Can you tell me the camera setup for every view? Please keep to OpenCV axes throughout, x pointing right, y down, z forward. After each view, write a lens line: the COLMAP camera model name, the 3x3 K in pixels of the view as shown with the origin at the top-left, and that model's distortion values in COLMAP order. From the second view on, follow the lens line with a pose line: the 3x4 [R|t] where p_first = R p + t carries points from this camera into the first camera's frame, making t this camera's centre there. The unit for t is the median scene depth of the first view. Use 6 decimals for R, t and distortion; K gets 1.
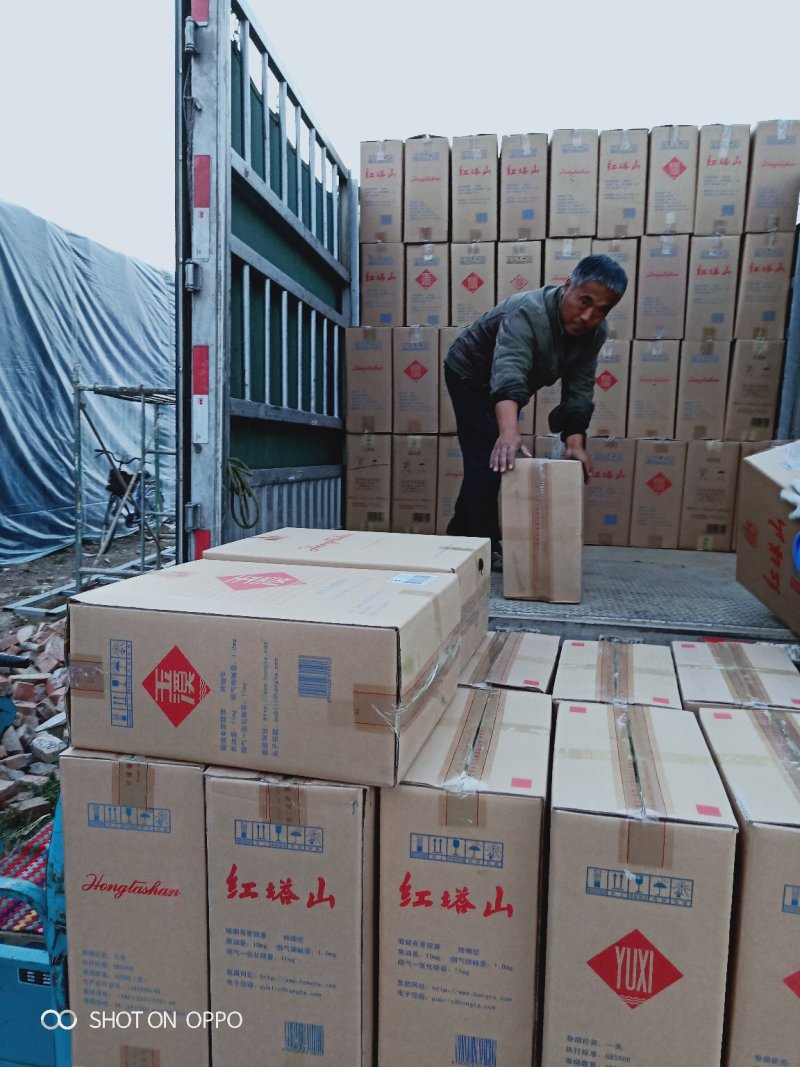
lens RADIAL K [[819.2, 0, 400.0], [0, 819.2, 533.5], [0, 0, 1]] dist [0.009745, 0.001268]
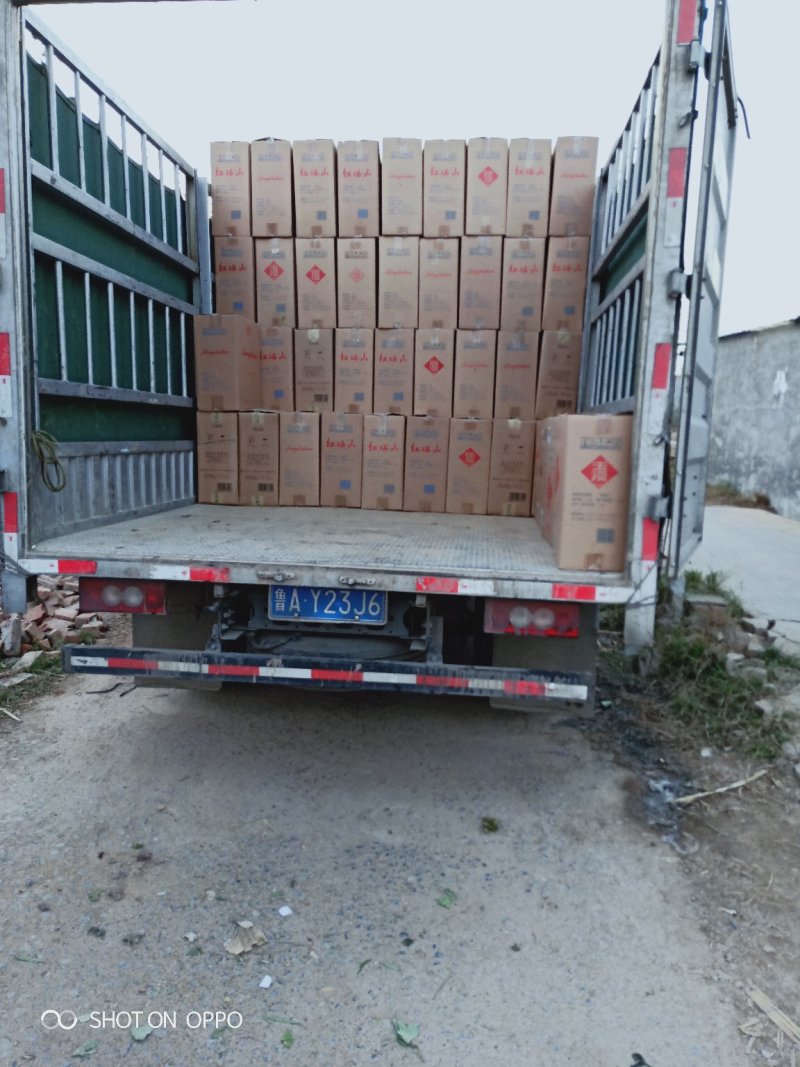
lens RADIAL K [[803.4, 0, 400.0], [0, 803.4, 533.5], [0, 0, 1]] dist [0.035384, -0.035051]
pose [[0.997361, -0.005542, 0.072390, 0.129840], [0.003663, 0.999654, 0.026063, 0.015032], [-0.072509, -0.025729, 0.997036, -0.105608]]
